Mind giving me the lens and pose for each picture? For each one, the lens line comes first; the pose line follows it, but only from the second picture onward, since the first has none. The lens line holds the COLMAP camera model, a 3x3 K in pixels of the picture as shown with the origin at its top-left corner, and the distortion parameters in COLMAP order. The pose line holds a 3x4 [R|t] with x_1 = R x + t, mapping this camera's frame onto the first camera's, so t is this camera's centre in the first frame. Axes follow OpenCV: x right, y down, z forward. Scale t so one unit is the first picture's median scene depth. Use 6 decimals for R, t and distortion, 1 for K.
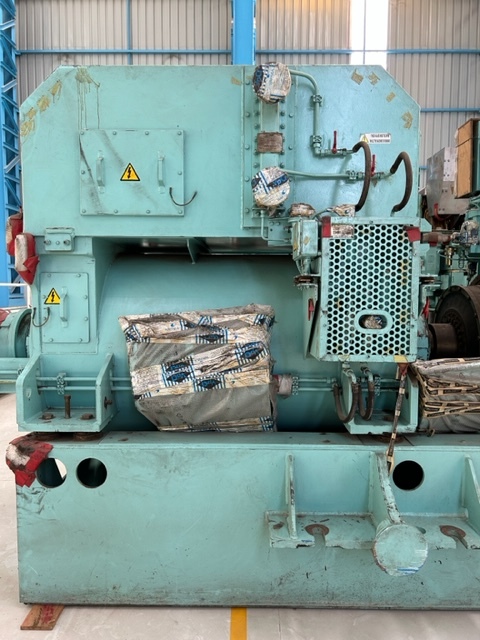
lens RADIAL K [[483.1, 0, 236.6], [0, 483.1, 317.9], [0, 0, 1]] dist [0.047846, -0.054146]
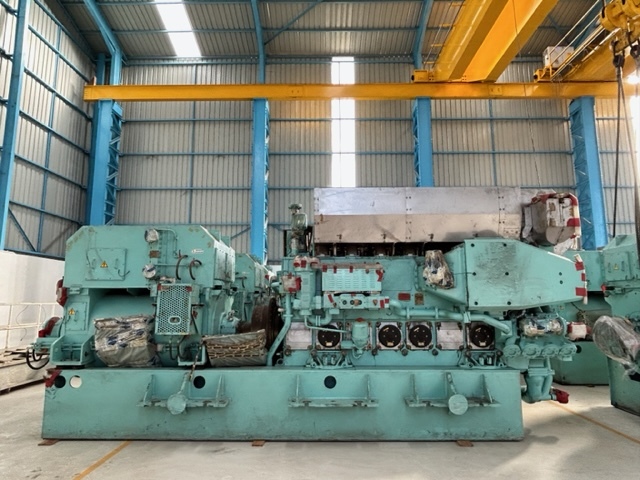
lens RADIAL K [[411.7, 0, 319.3], [0, 411.7, 238.4], [0, 0, 1]] dist [-0.006164, -0.000823]
pose [[0.999989, -0.004342, 0.002001, 0.963224], [0.004670, 0.976594, -0.215042, 0.052783], [-0.001020, 0.215049, 0.976603, -1.242499]]
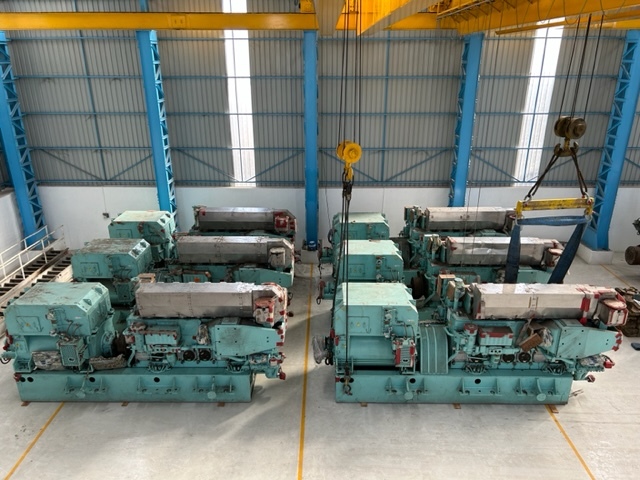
lens RADIAL K [[483.1, 0, 321.7], [0, 483.1, 238.2], [0, 0, 1]] dist [0.047846, -0.054146]
pose [[0.999974, -0.005856, 0.004291, 2.720136], [0.004369, 0.957436, 0.288614, -2.542634], [-0.005799, -0.288588, 0.957436, -3.463170]]
